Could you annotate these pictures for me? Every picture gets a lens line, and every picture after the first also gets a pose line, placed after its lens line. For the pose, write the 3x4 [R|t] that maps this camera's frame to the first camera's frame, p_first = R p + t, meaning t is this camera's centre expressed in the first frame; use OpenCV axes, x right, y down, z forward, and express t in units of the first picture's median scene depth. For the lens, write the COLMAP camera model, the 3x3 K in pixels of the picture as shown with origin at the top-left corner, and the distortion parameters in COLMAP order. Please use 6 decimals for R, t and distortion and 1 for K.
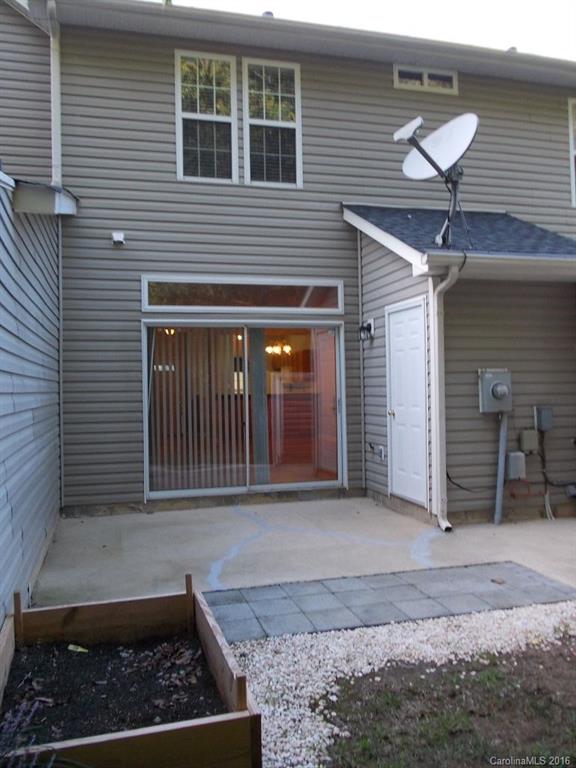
lens RADIAL K [[647.3, 0, 288.0], [0, 647.3, 384.0], [0, 0, 1]] dist [-0.007688, -0.008525]
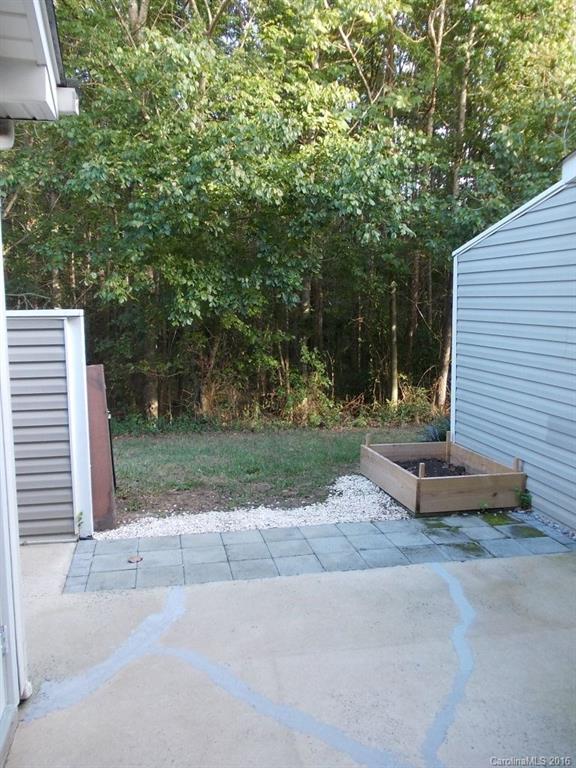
lens RADIAL K [[647.3, 0, 288.0], [0, 647.3, 384.0], [0, 0, 1]] dist [-0.007688, -0.008525]
pose [[-0.997009, 0.011919, 0.076364, 0.031067], [0.021450, 0.991894, 0.125241, -0.066211], [-0.074252, 0.126504, -0.989183, 2.026945]]
